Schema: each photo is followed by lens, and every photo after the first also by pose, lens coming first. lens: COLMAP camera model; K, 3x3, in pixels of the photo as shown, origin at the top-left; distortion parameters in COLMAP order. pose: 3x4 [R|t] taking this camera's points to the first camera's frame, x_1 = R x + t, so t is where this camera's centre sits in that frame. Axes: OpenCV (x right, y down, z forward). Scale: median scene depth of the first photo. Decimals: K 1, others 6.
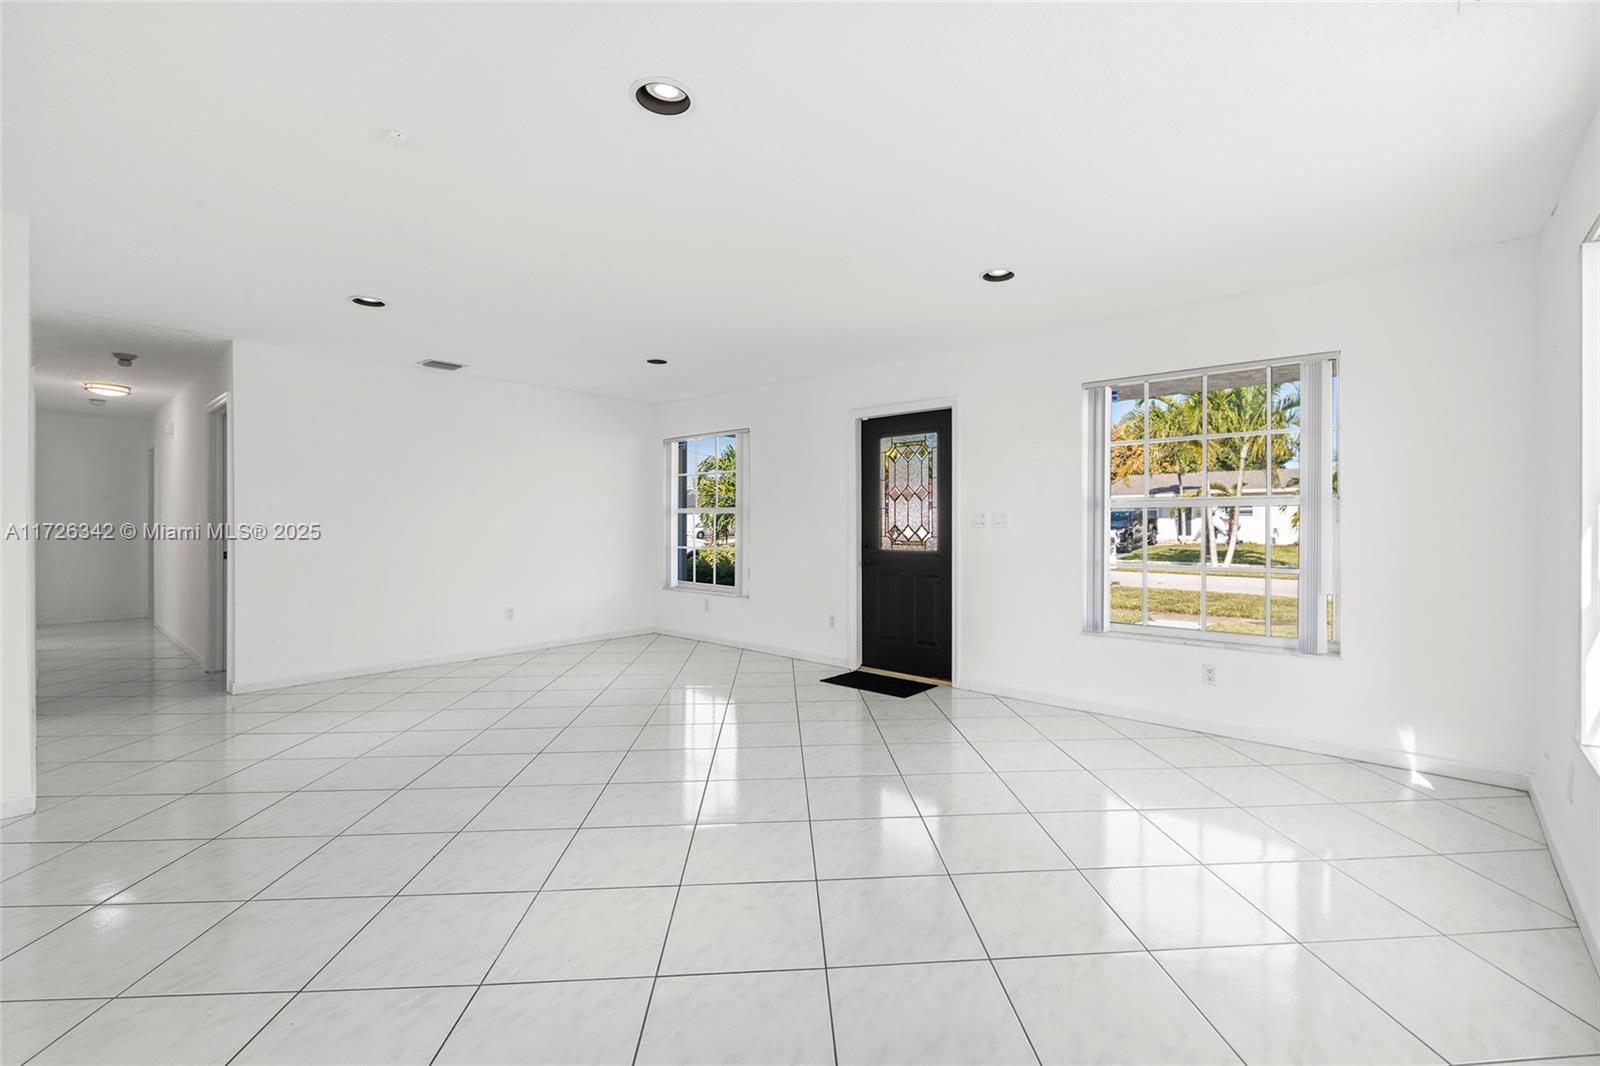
lens RADIAL K [[664.9, 0, 838.0], [0, 664.9, 530.5], [0, 0, 1]] dist [-0.003832, -0.000849]
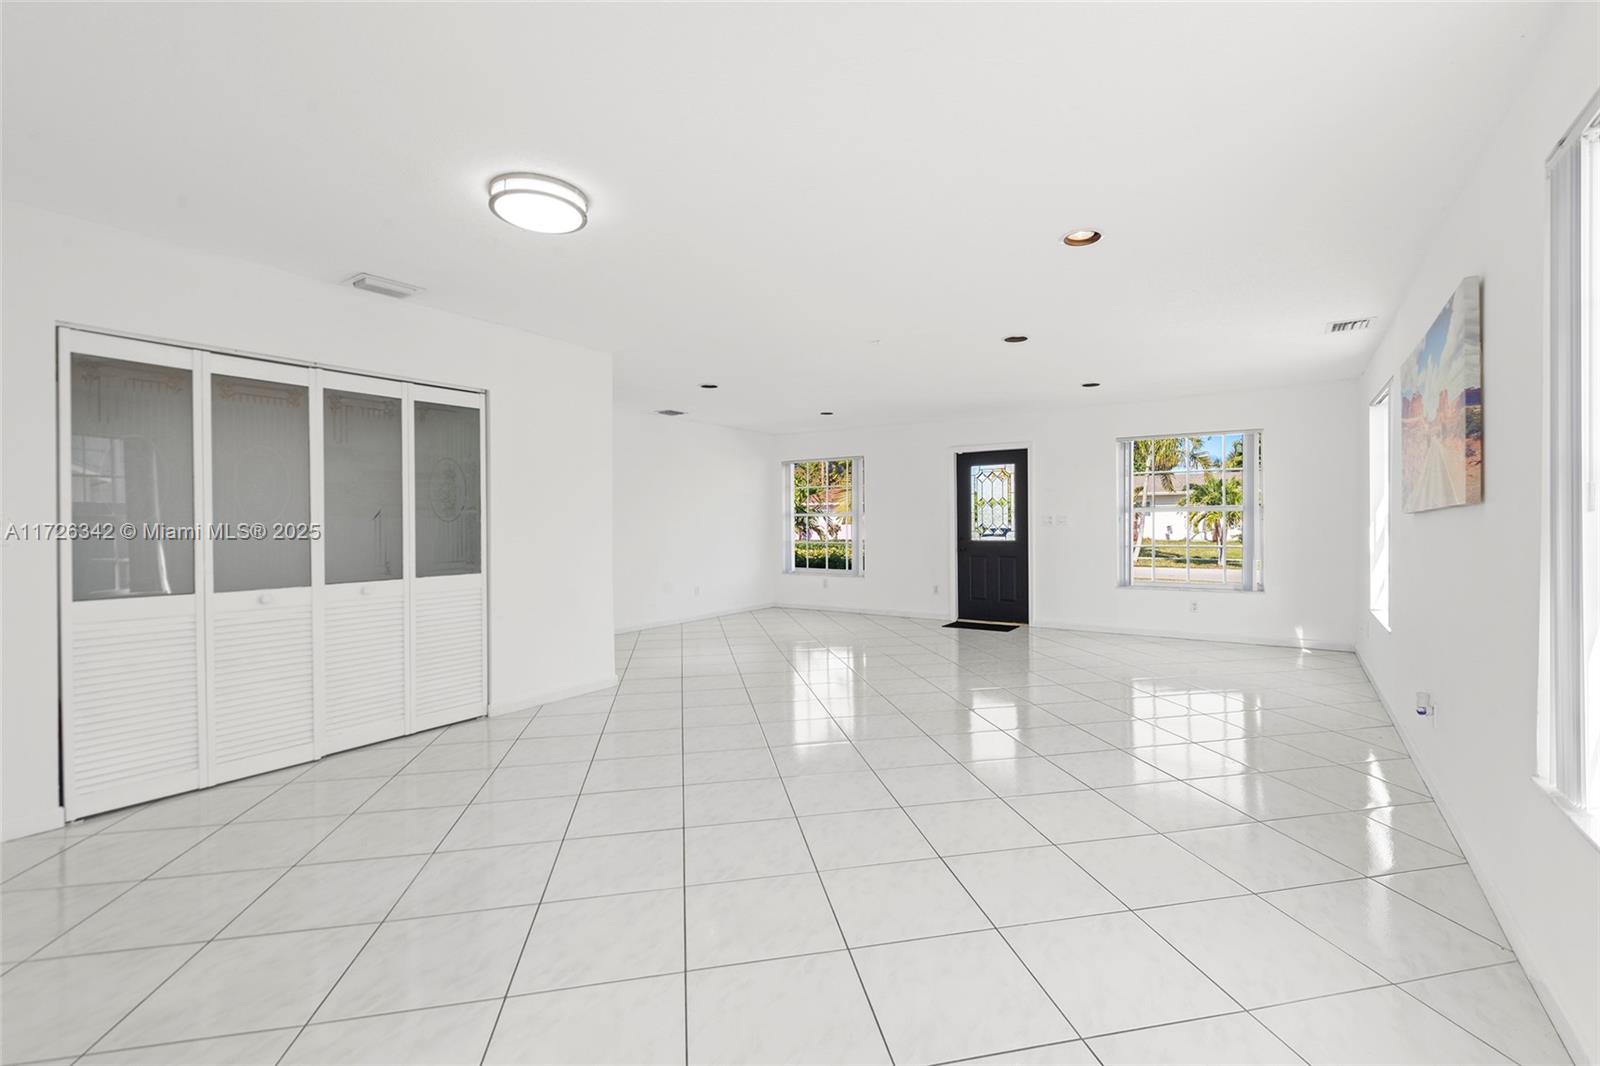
lens RADIAL K [[664.9, 0, 830.5], [0, 664.9, 527.2], [0, 0, 1]] dist [-0.003832, -0.000849]
pose [[0.990021, -0.011534, 0.140450, -0.462684], [0.011814, 0.999930, -0.001159, -0.003036], [-0.140426, 0.002806, 0.990087, -0.440156]]
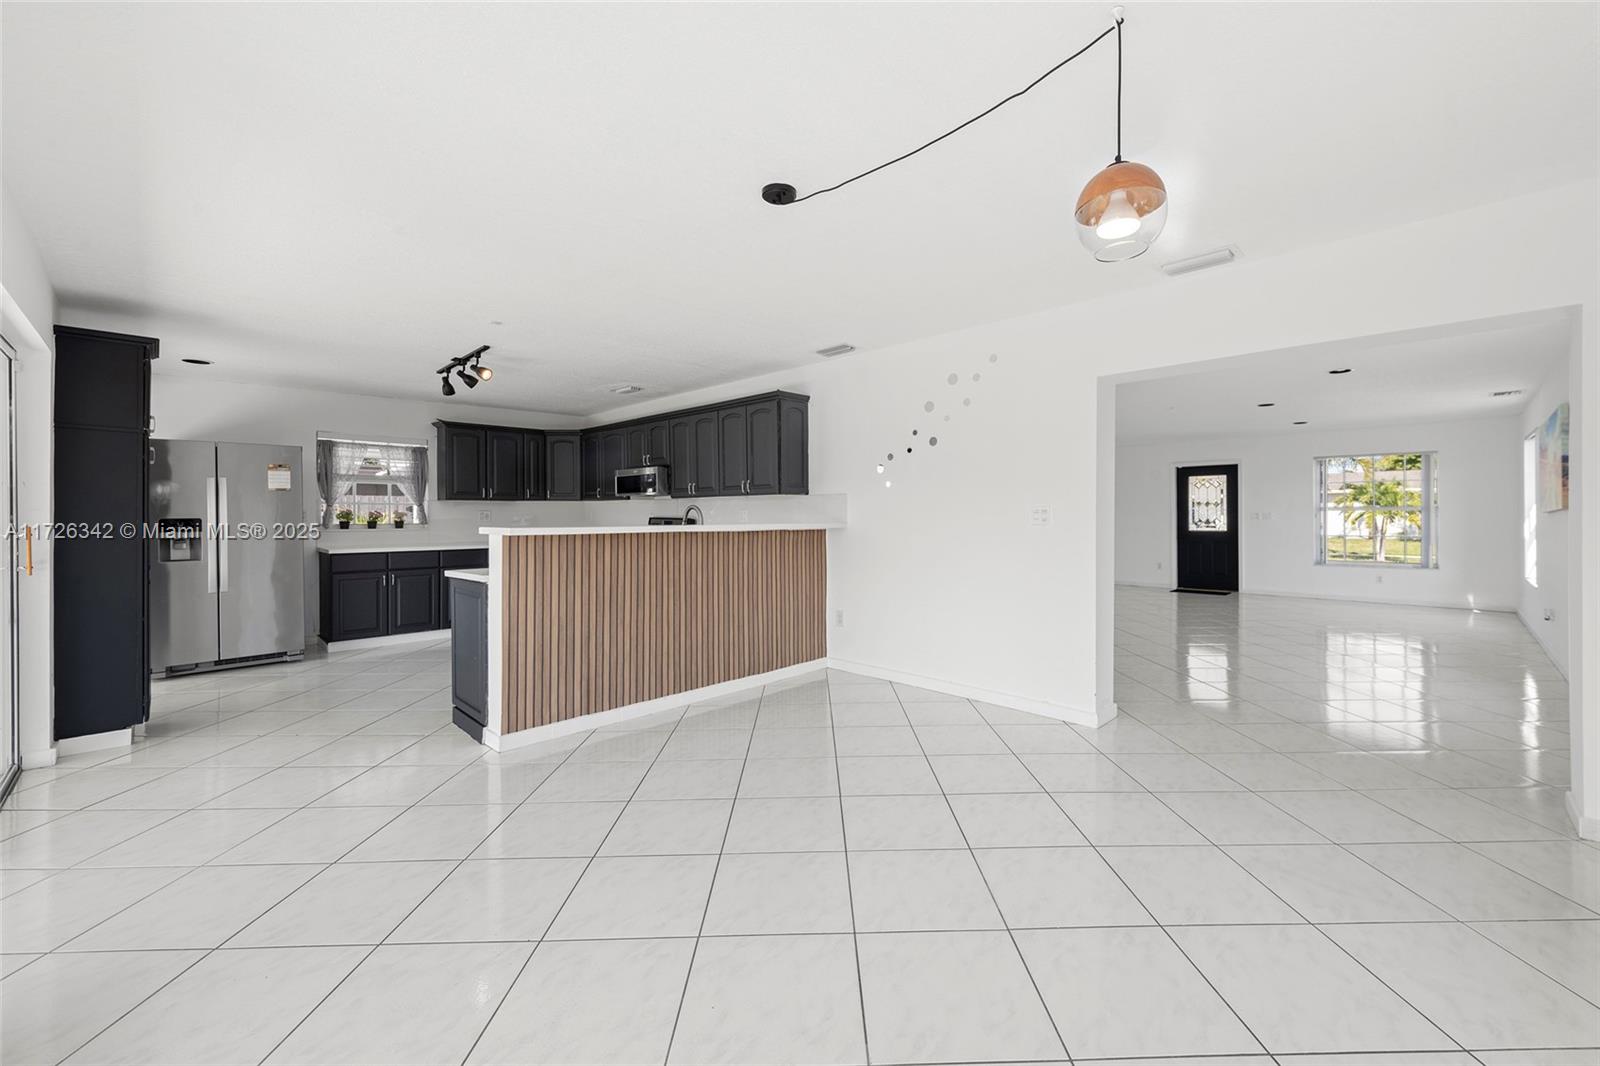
lens RADIAL K [[646.6, 0, 805.6], [0, 646.6, 517.0], [0, 0, 1]] dist [0.002213, 0.000047]
pose [[0.999198, -0.004875, -0.039734, -1.049947], [0.004422, 0.999924, -0.011494, 0.004200], [0.039787, 0.011309, 0.999144, -1.059389]]
